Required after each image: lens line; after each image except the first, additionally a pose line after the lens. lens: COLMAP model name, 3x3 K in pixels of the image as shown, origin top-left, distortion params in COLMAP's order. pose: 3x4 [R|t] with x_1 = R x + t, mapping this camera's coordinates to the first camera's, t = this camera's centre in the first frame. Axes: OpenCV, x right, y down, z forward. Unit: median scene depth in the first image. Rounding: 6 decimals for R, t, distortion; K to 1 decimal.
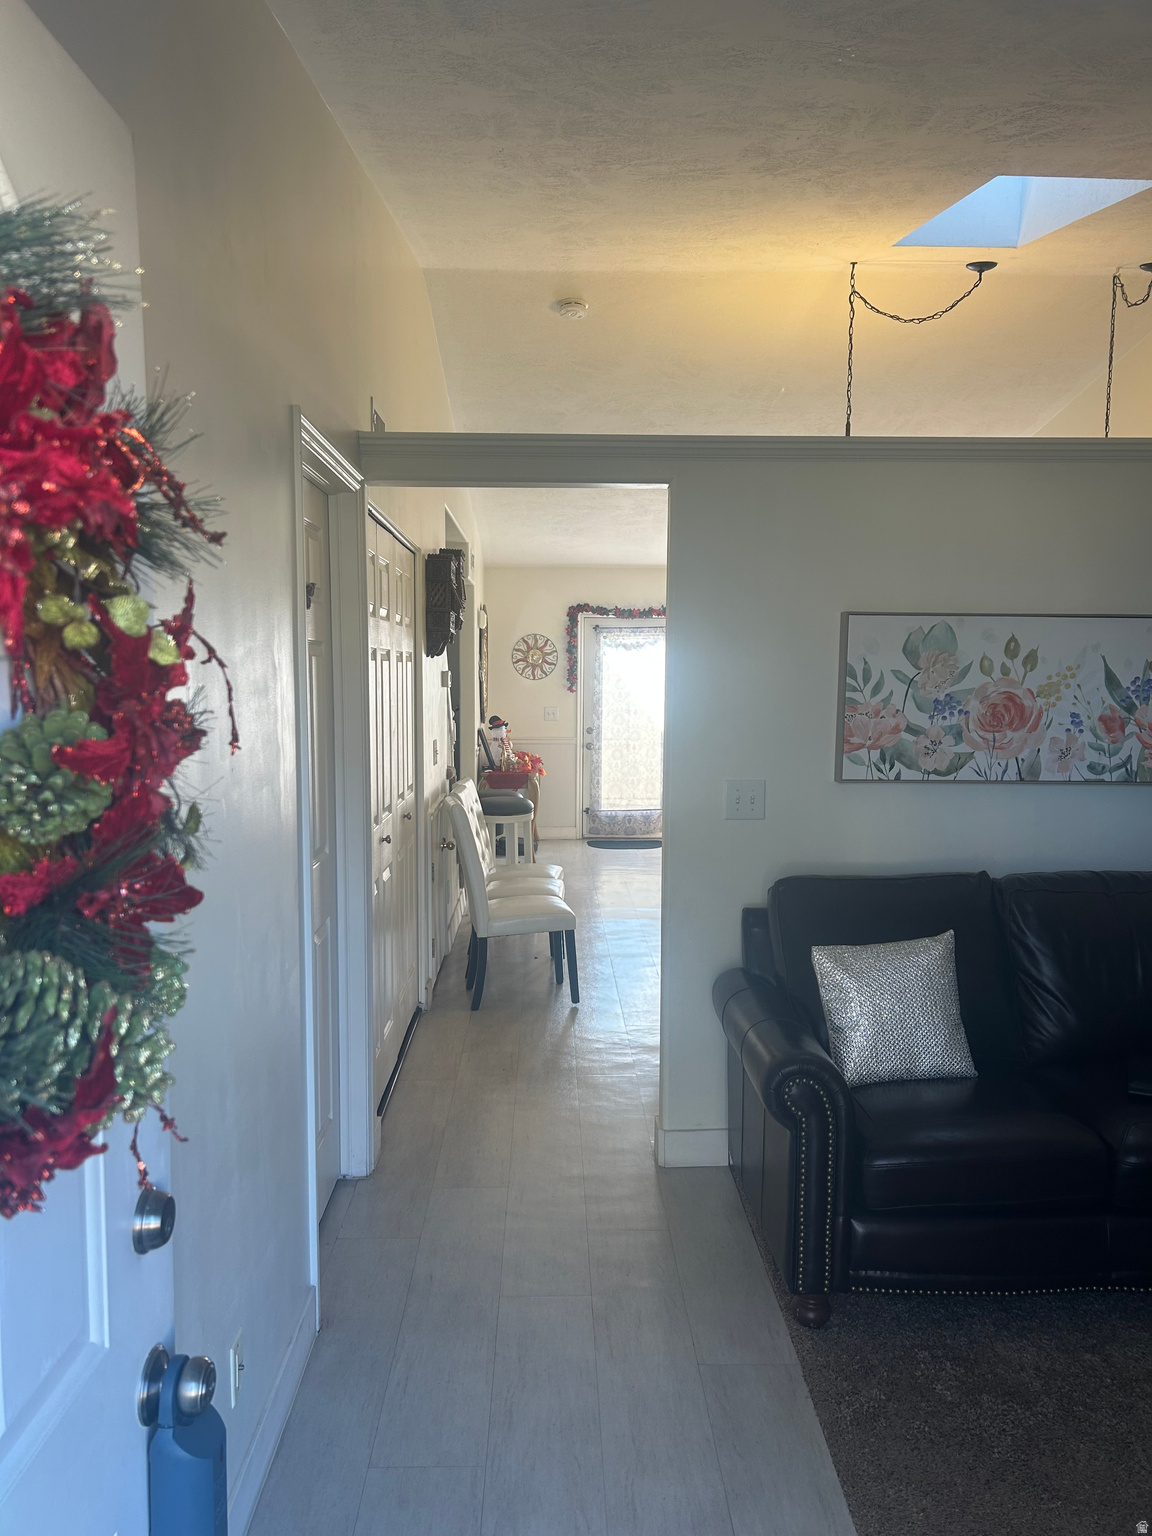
lens RADIAL K [[1147.0, 0, 570.2], [0, 1147.0, 769.4], [0, 0, 1]] dist [0.070357, -0.075081]
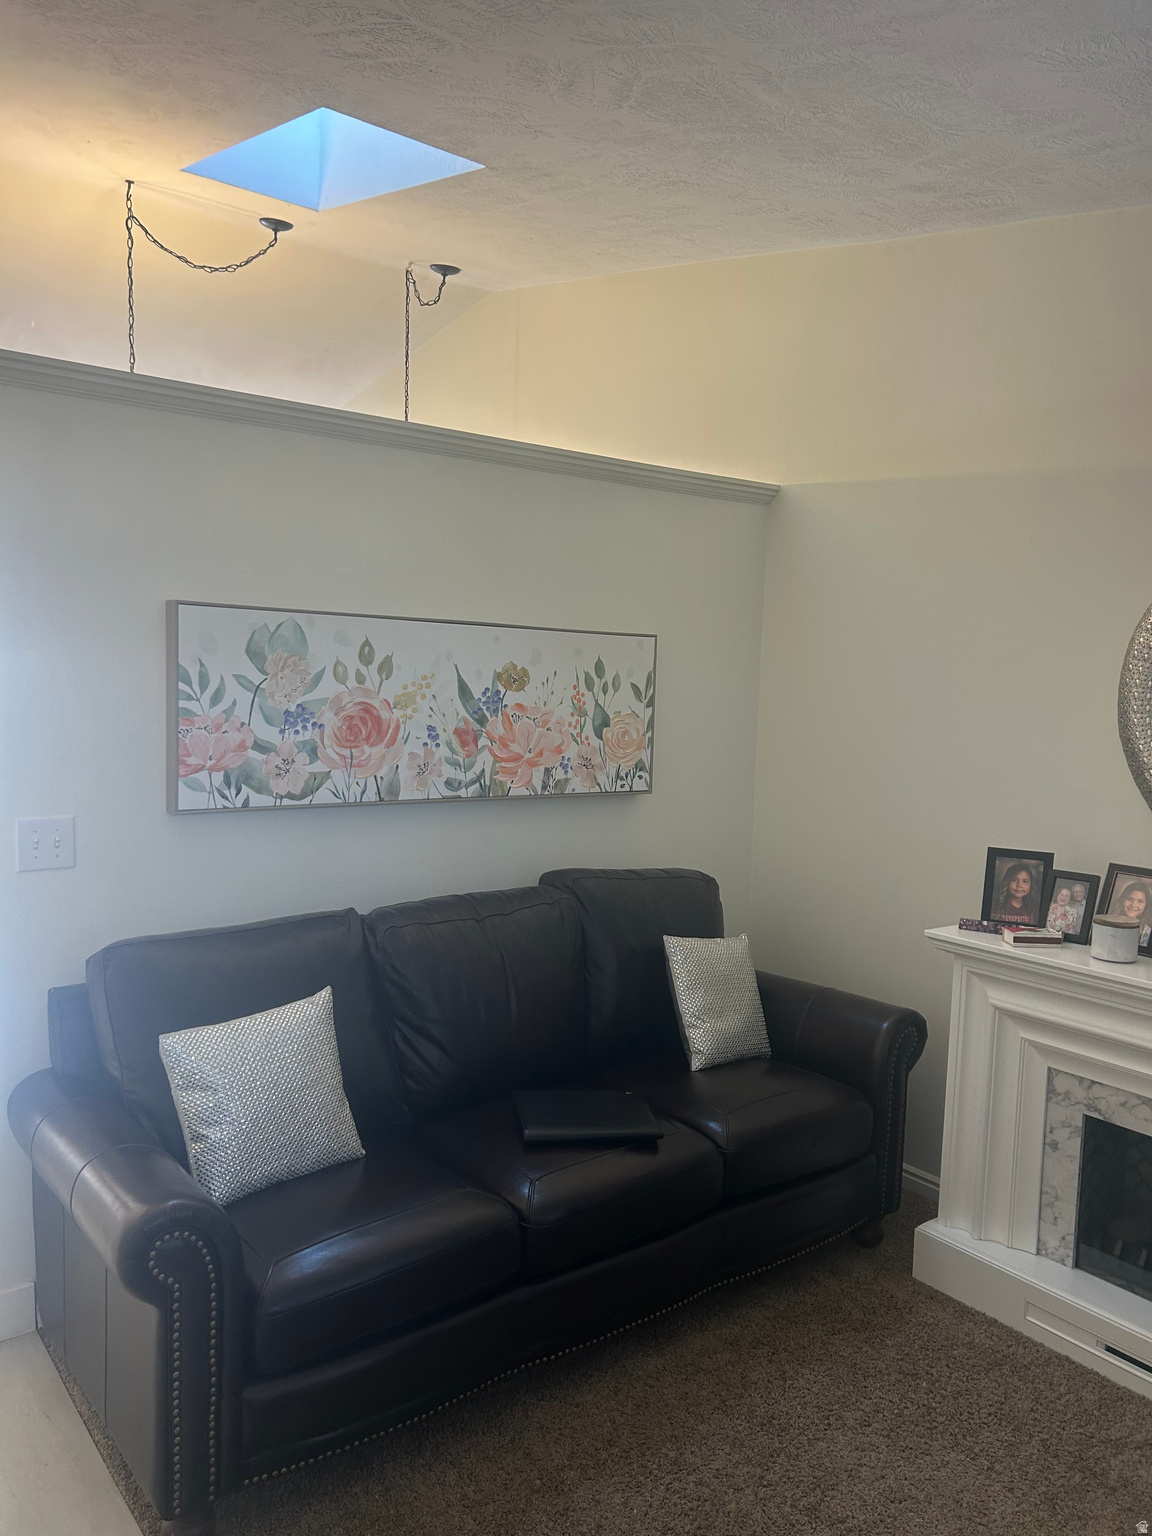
lens RADIAL K [[1147.0, 0, 577.6], [0, 1147.0, 782.0], [0, 0, 1]] dist [0.070357, -0.075081]
pose [[0.805061, -0.039068, 0.591904, -0.015387], [0.028338, 0.999223, 0.027409, -0.025510], [-0.592515, -0.005292, 0.805542, 0.191123]]
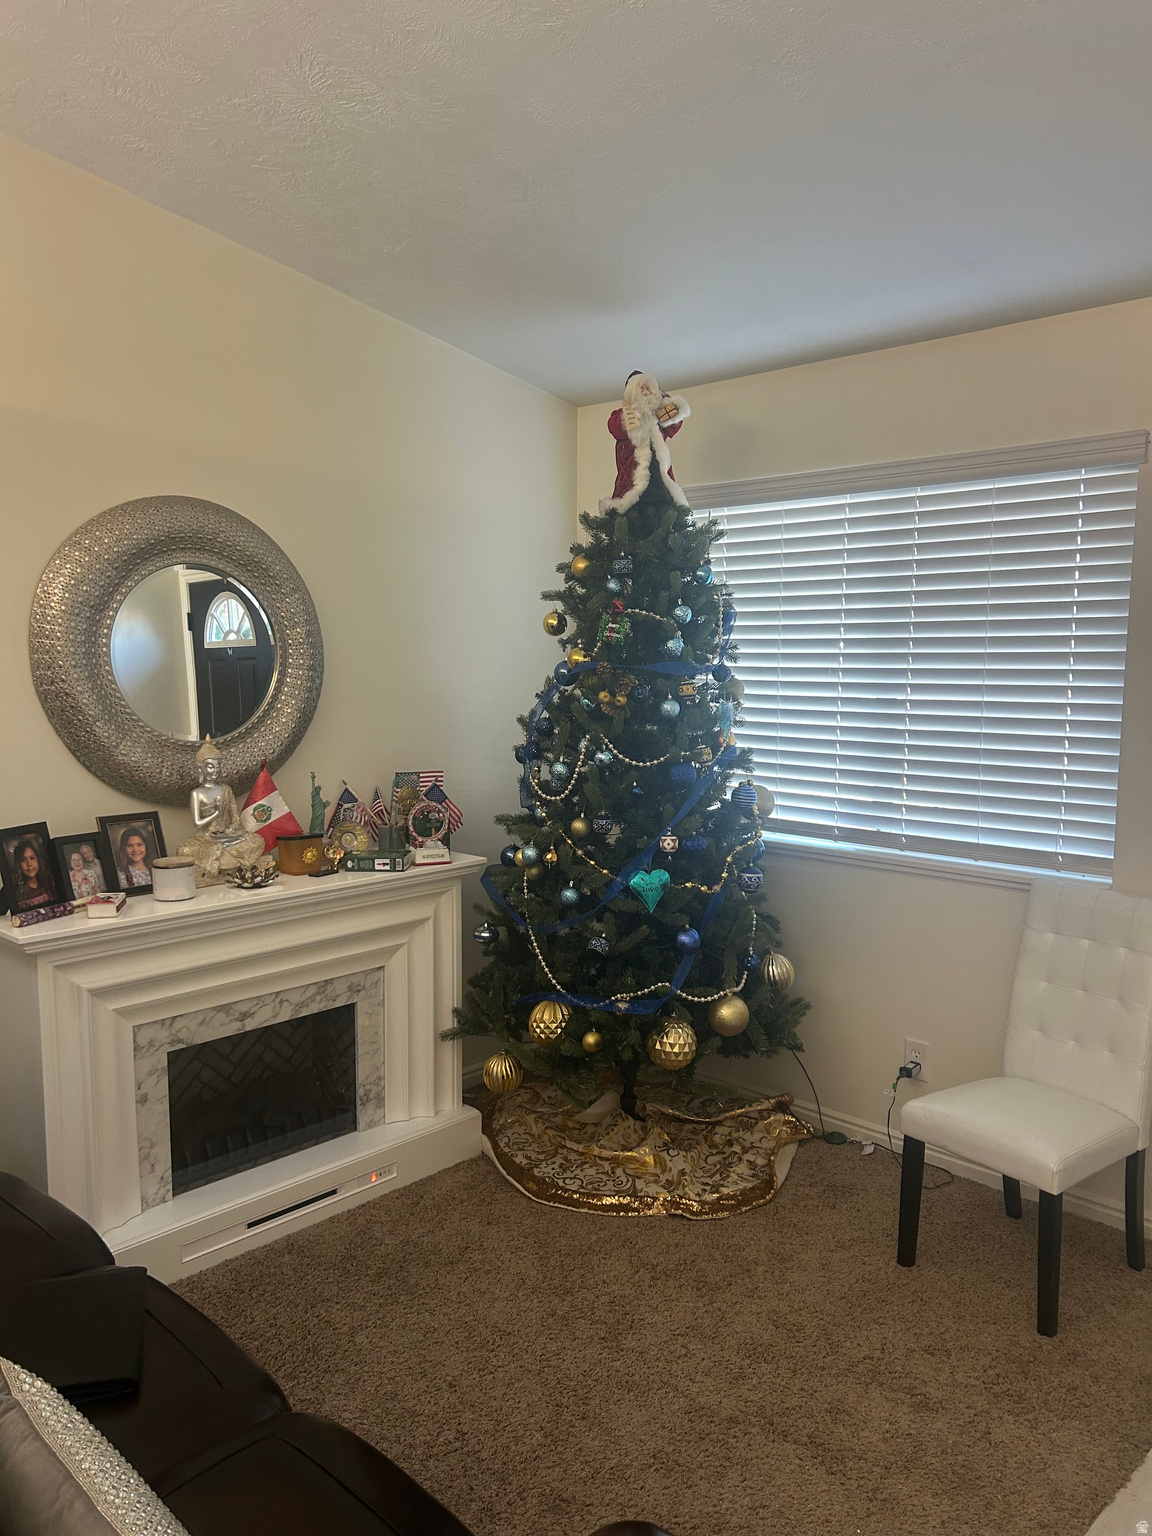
lens RADIAL K [[1147.0, 0, 575.4], [0, 1147.0, 776.2], [0, 0, 1]] dist [0.070357, -0.075081]
pose [[-0.710621, -0.089701, 0.697833, -0.029814], [0.050150, 0.982859, 0.177408, -0.059780], [-0.701785, 0.161066, -0.693942, 0.578748]]
